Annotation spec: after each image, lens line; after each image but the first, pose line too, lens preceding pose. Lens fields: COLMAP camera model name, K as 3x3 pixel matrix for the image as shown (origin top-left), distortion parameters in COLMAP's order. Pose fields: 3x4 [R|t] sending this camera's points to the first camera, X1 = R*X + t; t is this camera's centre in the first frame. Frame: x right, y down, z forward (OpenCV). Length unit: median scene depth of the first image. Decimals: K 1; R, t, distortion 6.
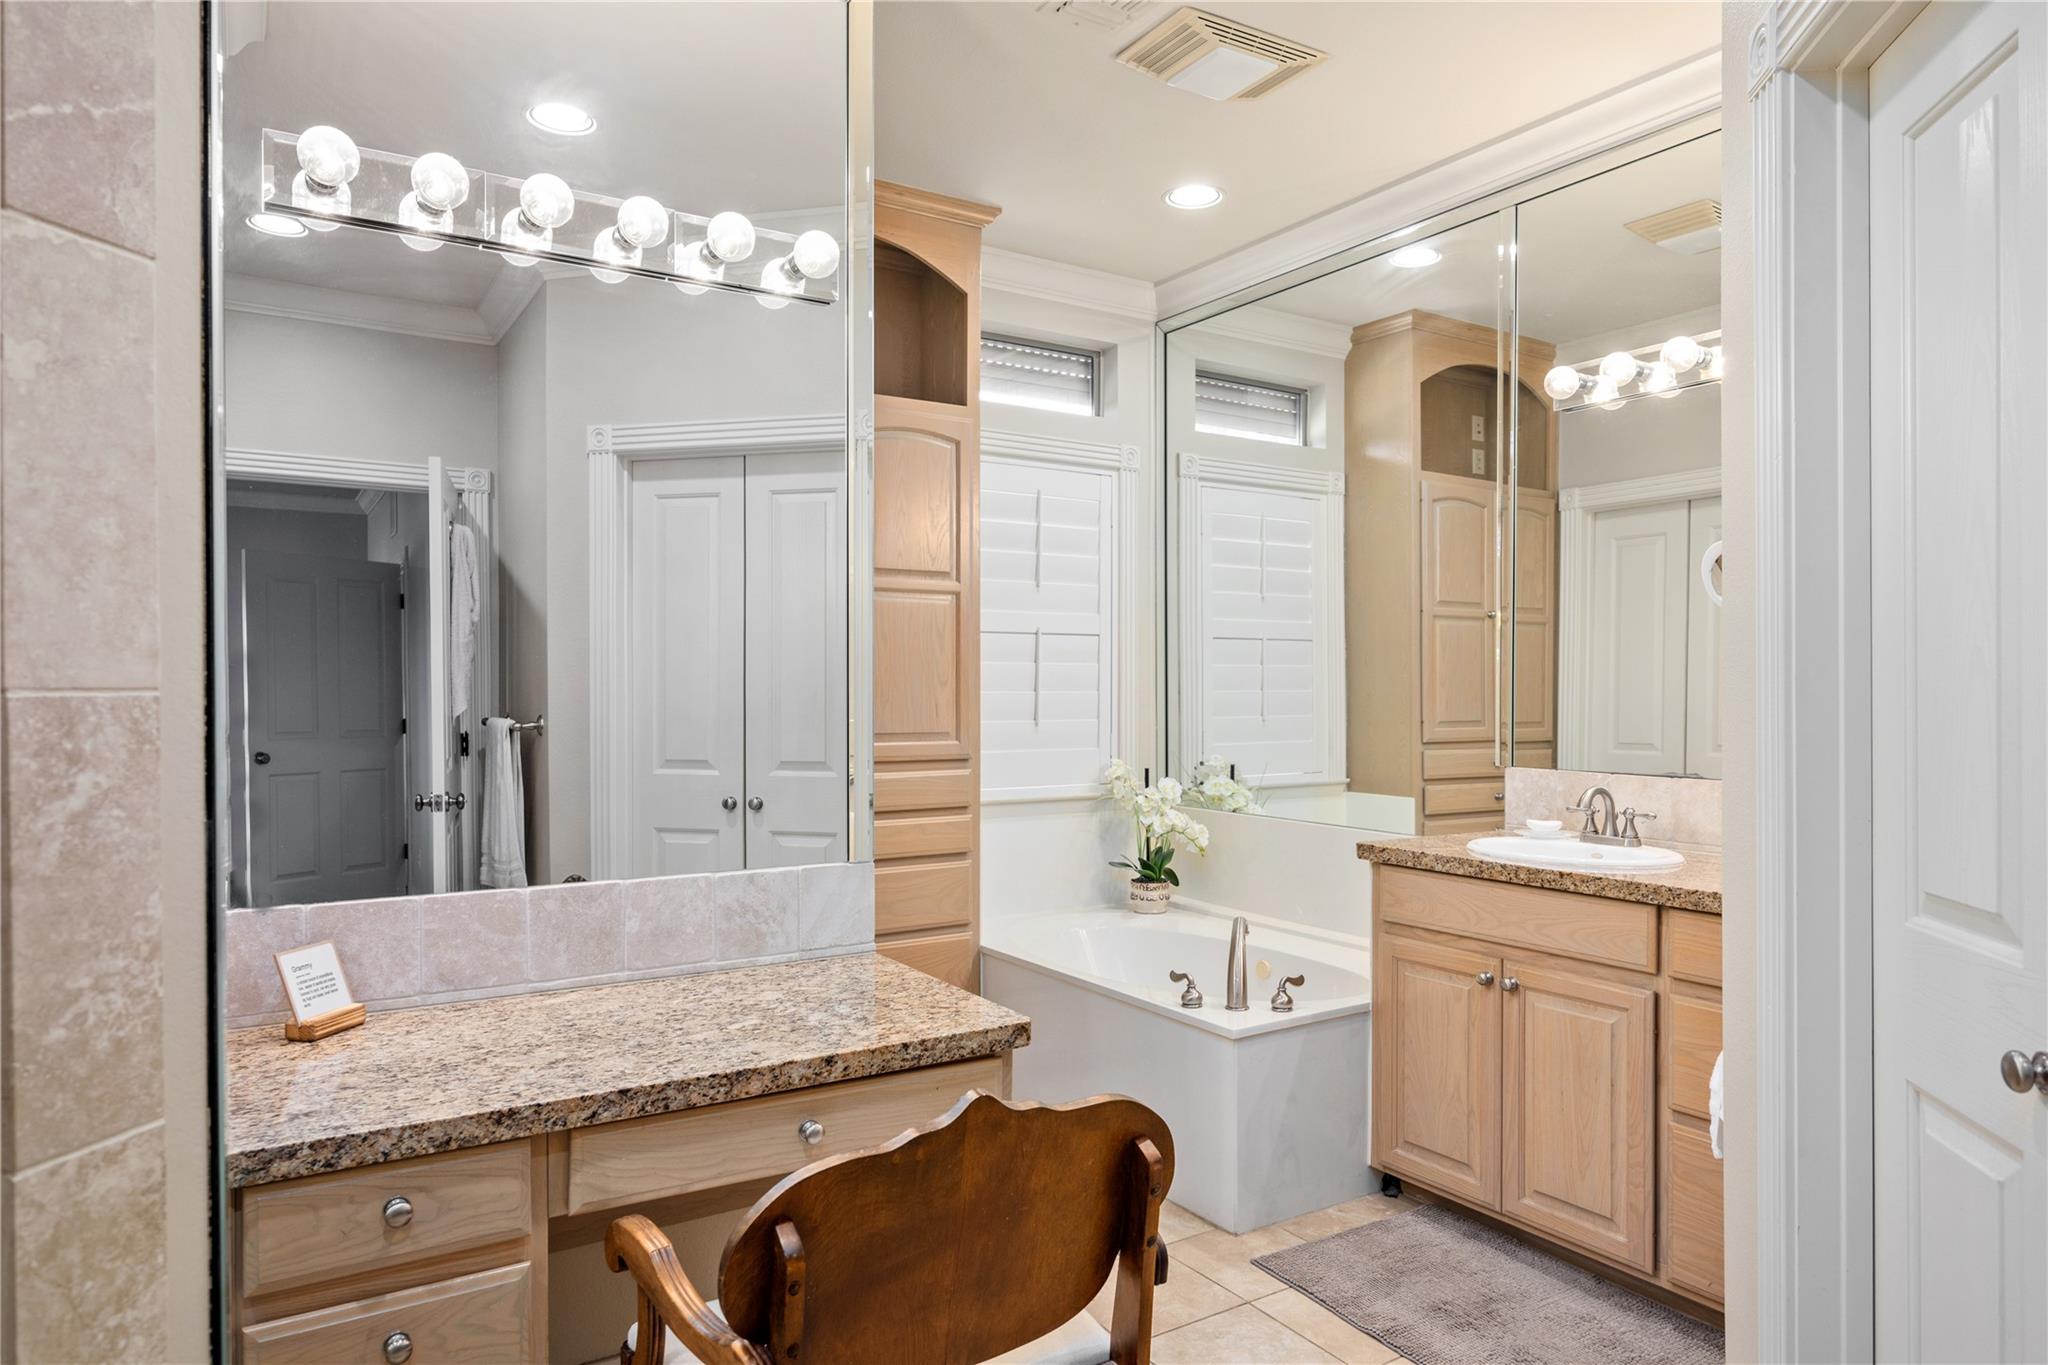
lens RADIAL K [[1256.6, 0, 1015.0], [0, 1256.6, 694.1], [0, 0, 1]] dist [-0.017308, 0.000112]
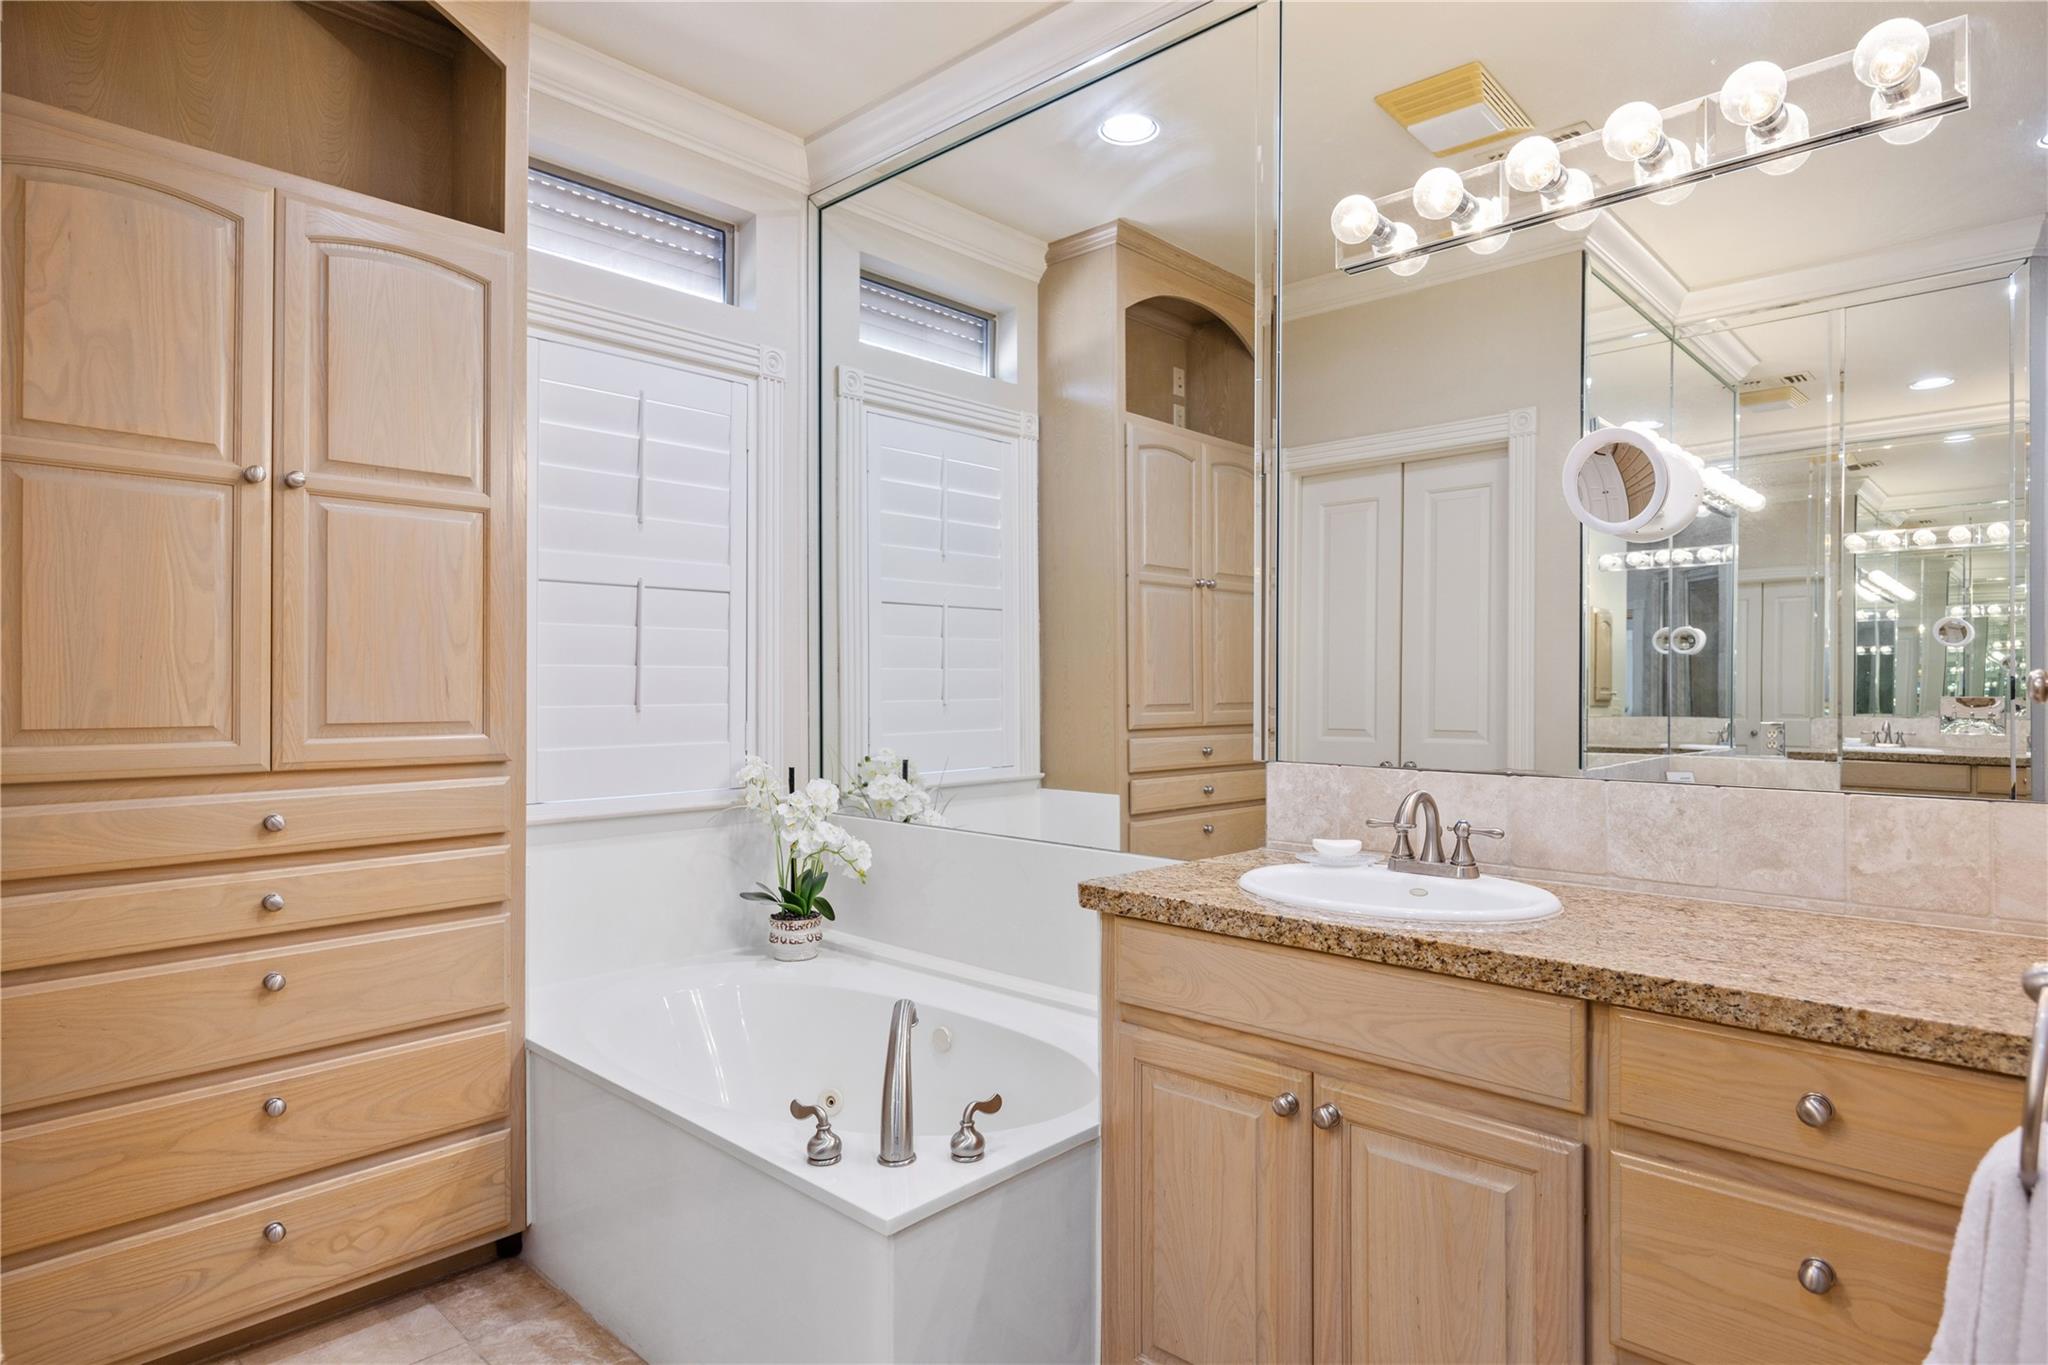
lens RADIAL K [[1128.6, 0, 1017.7], [0, 1128.6, 683.0], [0, 0, 1]] dist [0.001815, 0.000316]
pose [[0.967538, 0.000367, 0.252725, 0.073534], [0.001067, 0.999984, -0.005537, 0.013640], [-0.252723, 0.005627, 0.967522, 0.347749]]
